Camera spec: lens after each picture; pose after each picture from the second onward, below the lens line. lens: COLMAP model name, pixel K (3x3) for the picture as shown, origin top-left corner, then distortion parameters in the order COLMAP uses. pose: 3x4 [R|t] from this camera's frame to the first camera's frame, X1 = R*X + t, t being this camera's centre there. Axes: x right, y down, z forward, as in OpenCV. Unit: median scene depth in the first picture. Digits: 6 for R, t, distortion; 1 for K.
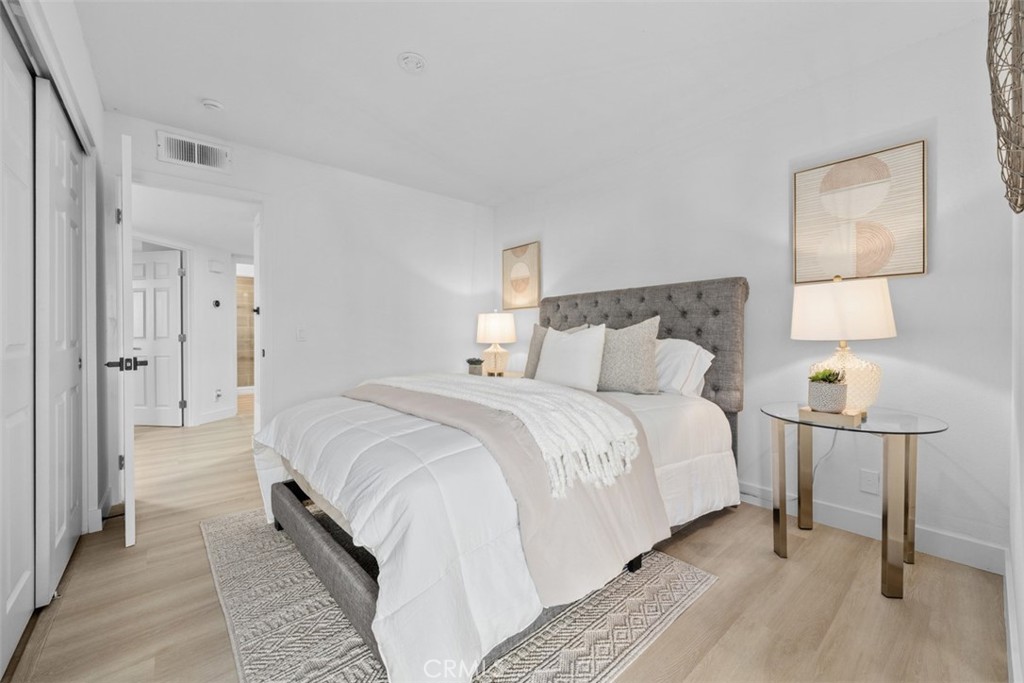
lens RADIAL K [[409.5, 0, 514.8], [0, 409.5, 337.7], [0, 0, 1]] dist [0.000396, 0.000211]
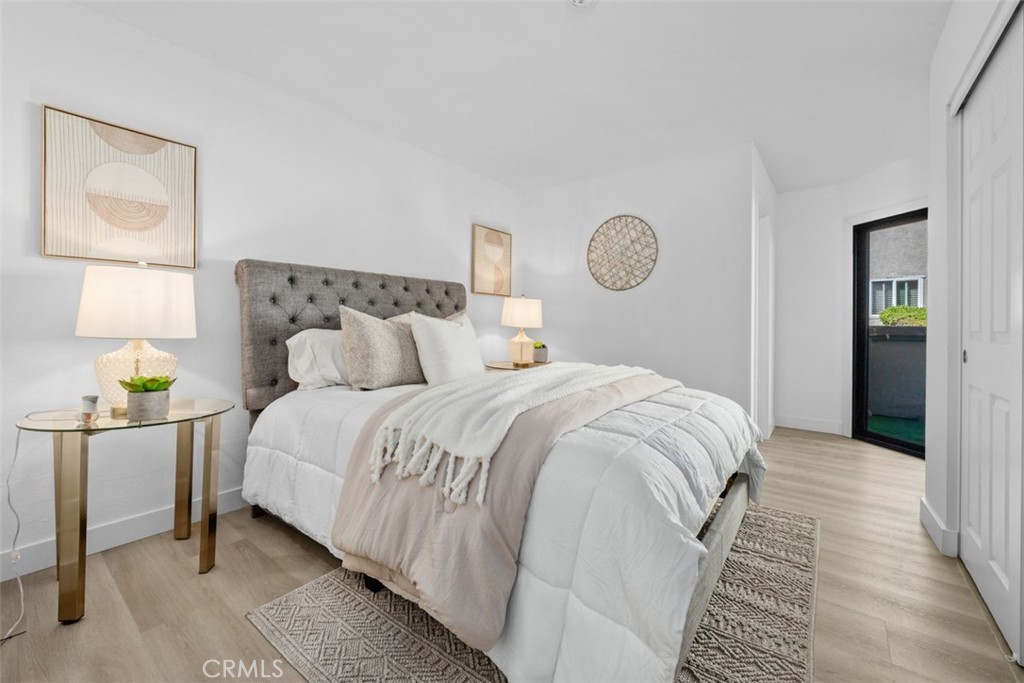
lens RADIAL K [[409.5, 0, 515.1], [0, 409.5, 330.7], [0, 0, 1]] dist [0.000396, 0.000211]
pose [[-0.194024, -0.011681, 0.980927, -0.712392], [-0.000105, 0.999929, 0.011886, -0.001686], [-0.980997, 0.002204, -0.194011, 0.890162]]
